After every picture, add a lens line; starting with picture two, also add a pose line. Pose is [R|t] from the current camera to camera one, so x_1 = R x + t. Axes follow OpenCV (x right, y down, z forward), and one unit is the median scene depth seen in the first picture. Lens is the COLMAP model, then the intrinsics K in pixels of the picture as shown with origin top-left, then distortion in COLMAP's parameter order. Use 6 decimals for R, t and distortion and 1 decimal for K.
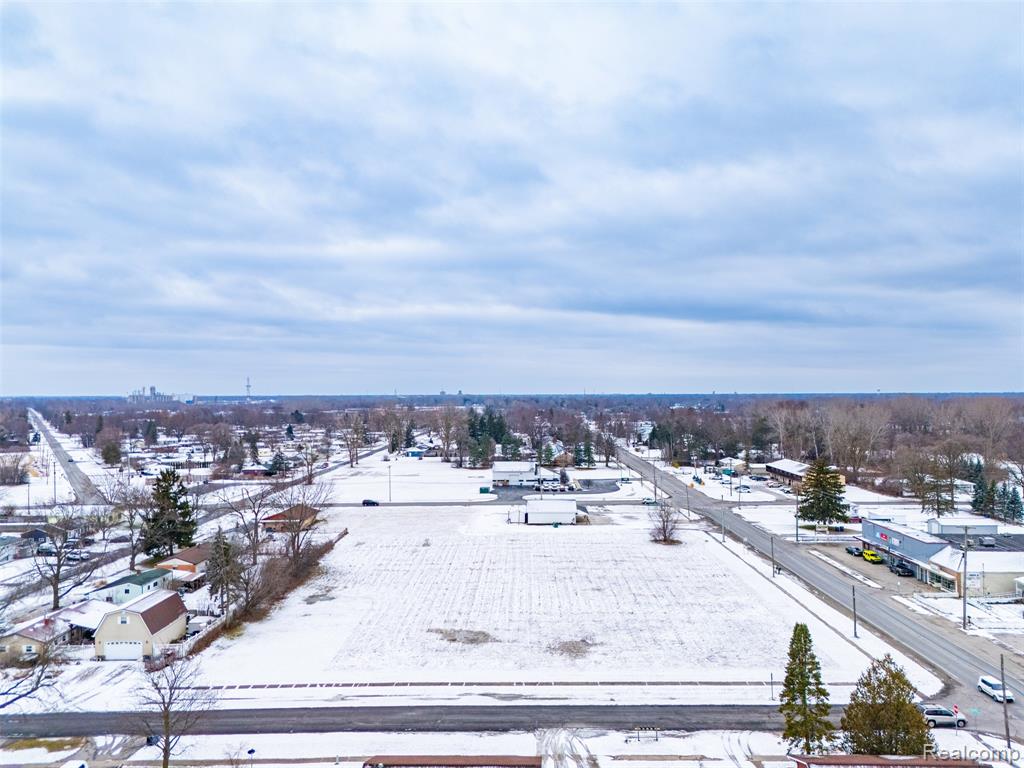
lens RADIAL K [[749.1, 0, 514.9], [0, 749.1, 382.0], [0, 0, 1]] dist [0.084202, -0.073468]
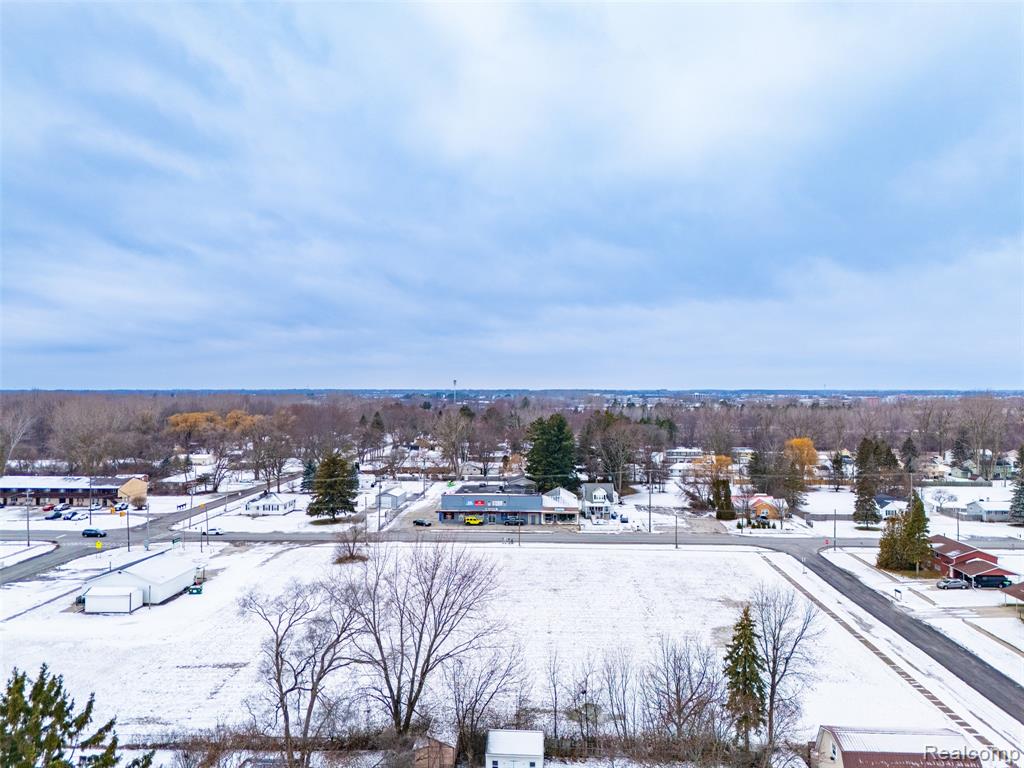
lens RADIAL K [[749.1, 0, 514.9], [0, 749.1, 382.0], [0, 0, 1]] dist [0.084202, -0.073468]
pose [[0.033486, 0.012005, 0.999367, -1.091568], [-0.015301, 0.999817, -0.011498, 0.020697], [-0.999322, -0.014906, 0.033664, 1.275367]]
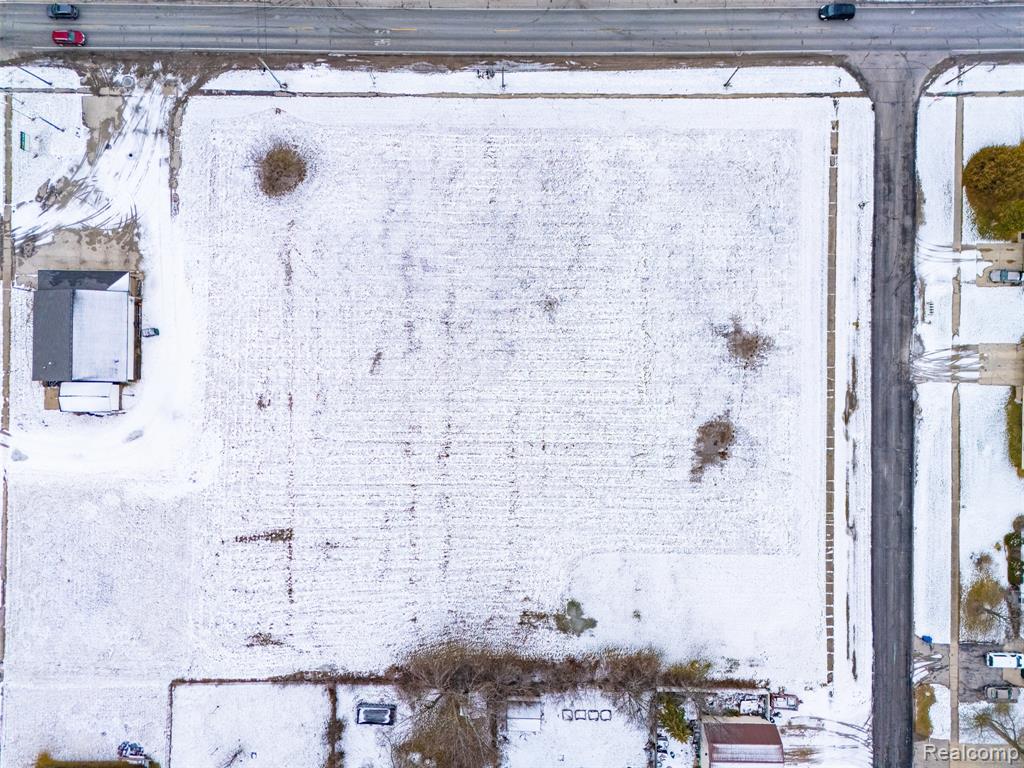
lens RADIAL K [[749.1, 0, 514.9], [0, 749.1, 382.0], [0, 0, 1]] dist [0.084202, -0.073468]
pose [[-0.007934, -0.999852, 0.015296, 0.008946], [-0.009869, 0.015374, 0.999833, -0.740451], [-0.999920, 0.007782, -0.009989, 1.310194]]
